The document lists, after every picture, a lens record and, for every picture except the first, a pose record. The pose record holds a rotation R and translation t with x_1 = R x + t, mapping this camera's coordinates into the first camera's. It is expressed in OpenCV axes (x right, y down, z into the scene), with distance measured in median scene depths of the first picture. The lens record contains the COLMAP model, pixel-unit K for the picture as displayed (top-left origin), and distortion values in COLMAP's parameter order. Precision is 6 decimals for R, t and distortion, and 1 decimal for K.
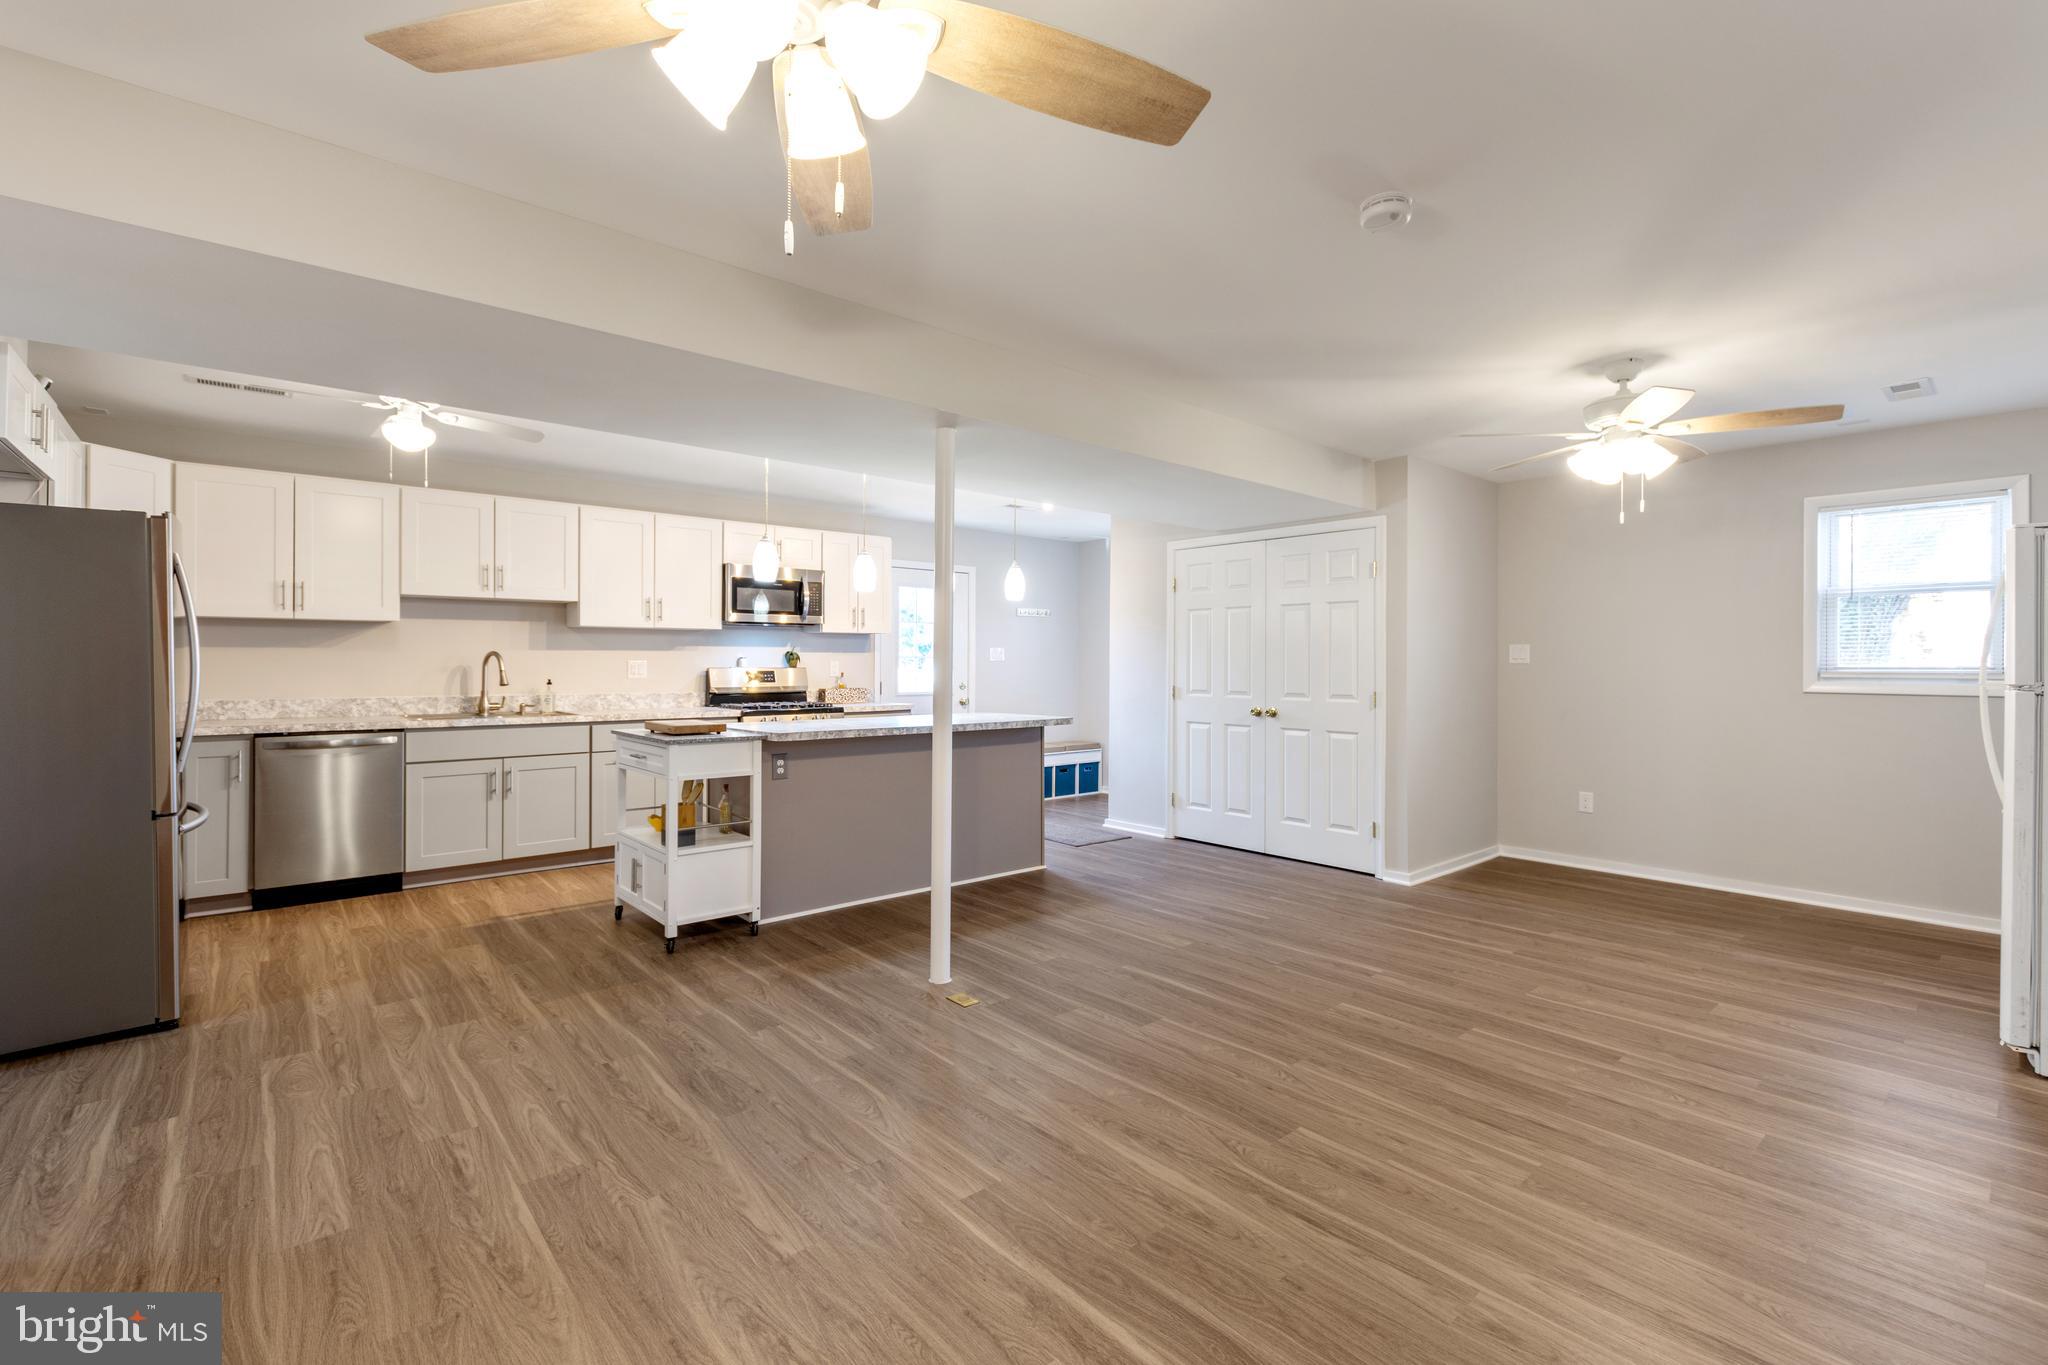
lens RADIAL K [[899.9, 0, 1044.9], [0, 899.9, 671.5], [0, 0, 1]] dist [0.008241, -0.002085]
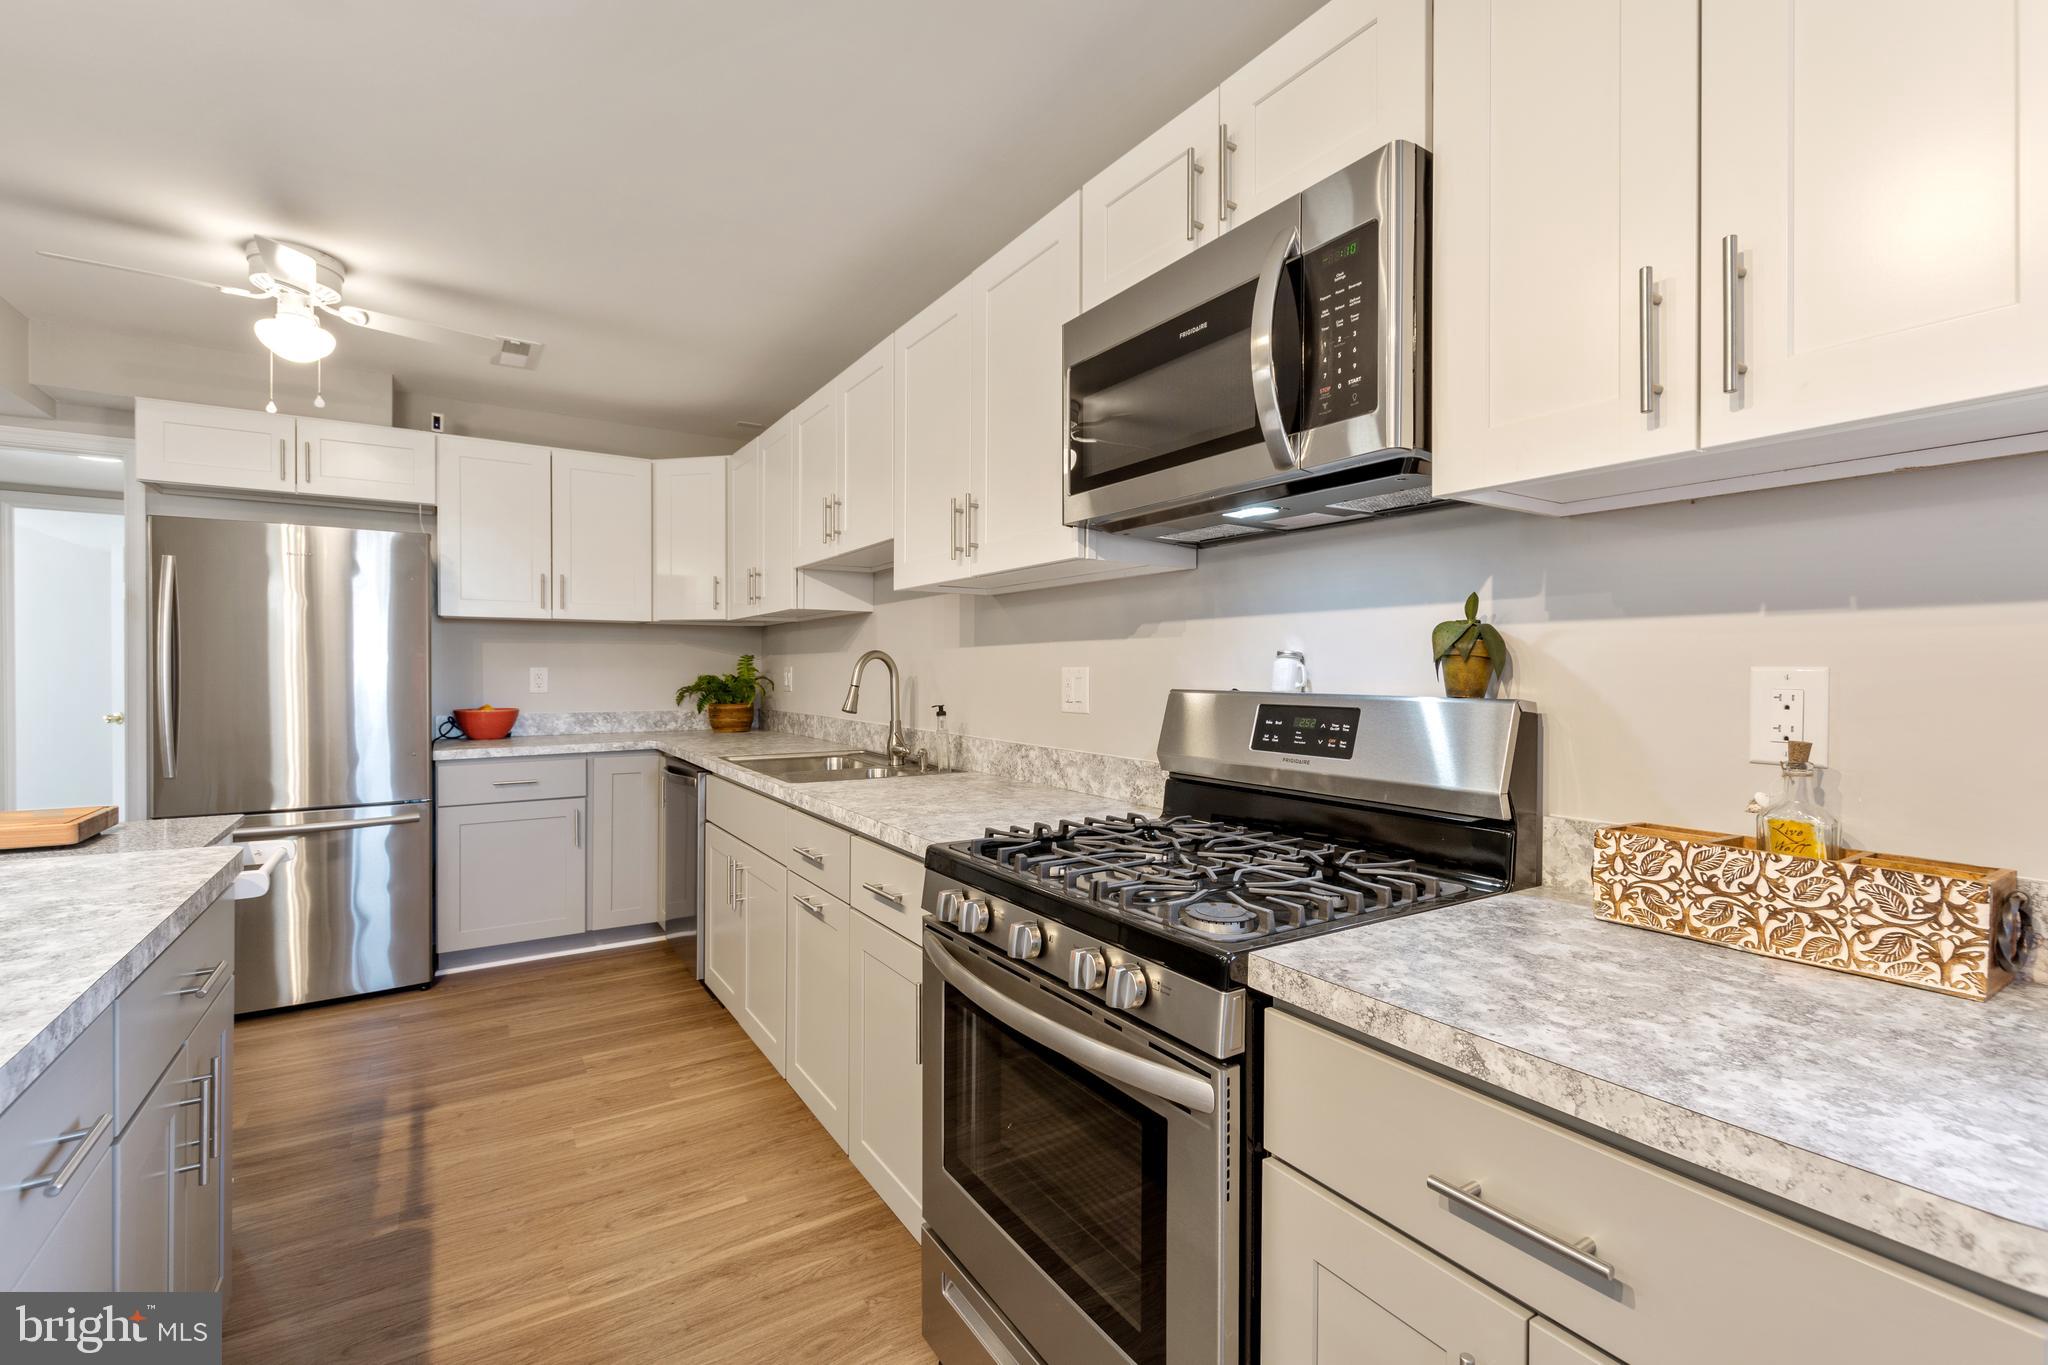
lens RADIAL K [[899.9, 0, 1025.0], [0, 899.9, 674.9], [0, 0, 1]] dist [0.008241, -0.002085]
pose [[-0.160587, 0.000725, -0.987021, -0.111027], [-0.015527, 0.999874, 0.003260, -0.015039], [0.986900, 0.015849, -0.160556, 1.701923]]
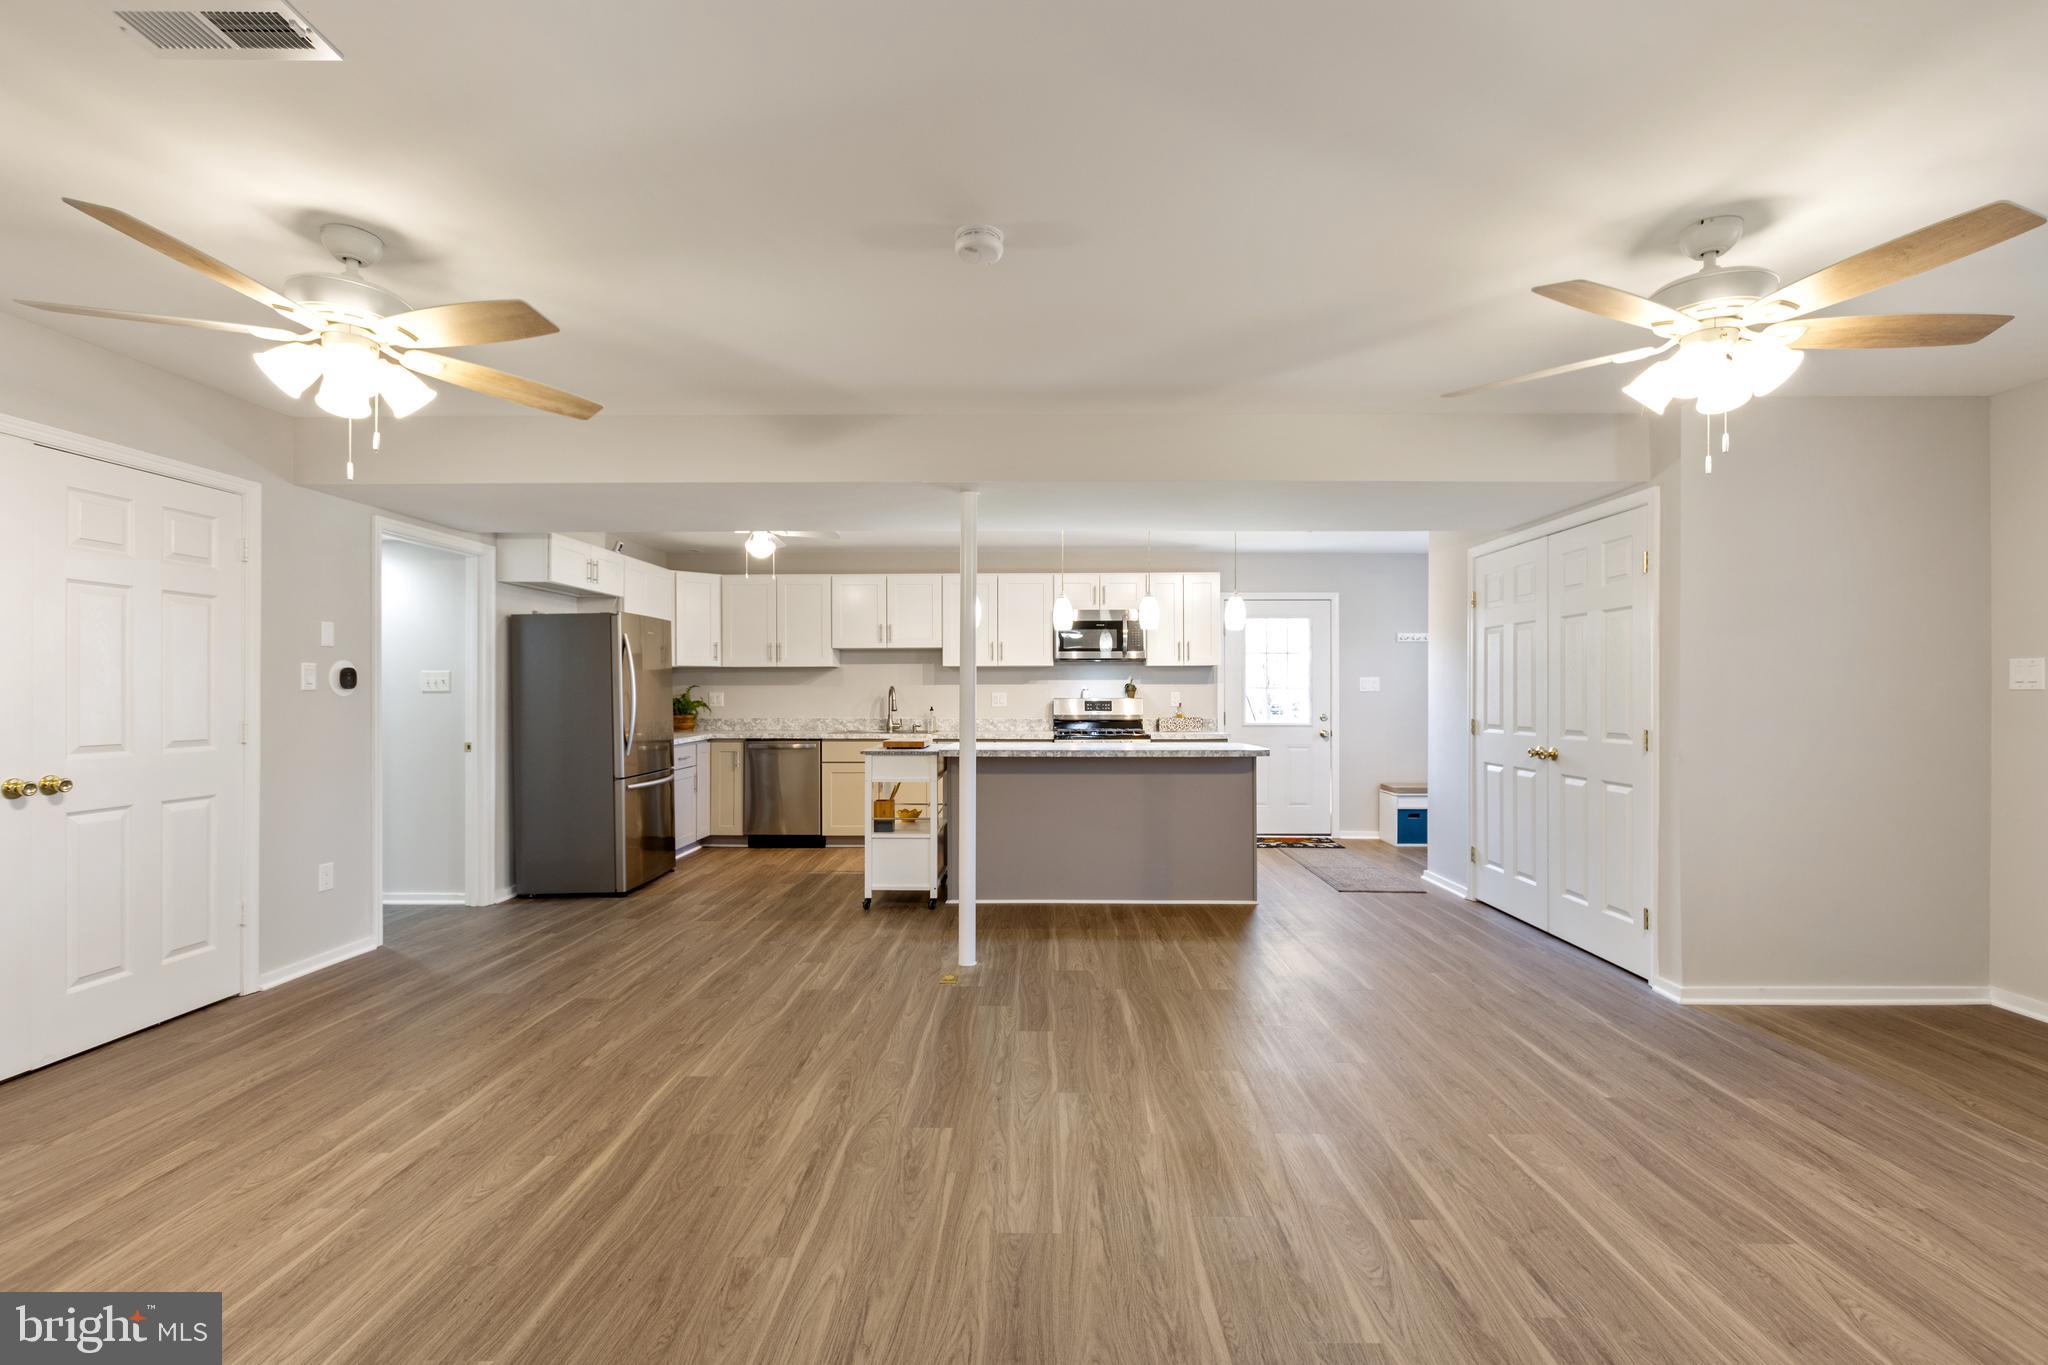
lens RADIAL K [[899.9, 0, 1031.4], [0, 899.9, 690.9], [0, 0, 1]] dist [0.008241, -0.002085]
pose [[0.738985, -0.006908, -0.673687, 0.687625], [-0.002777, 0.999908, -0.013299, 0.003979], [0.673716, 0.011699, 0.738897, 0.177226]]
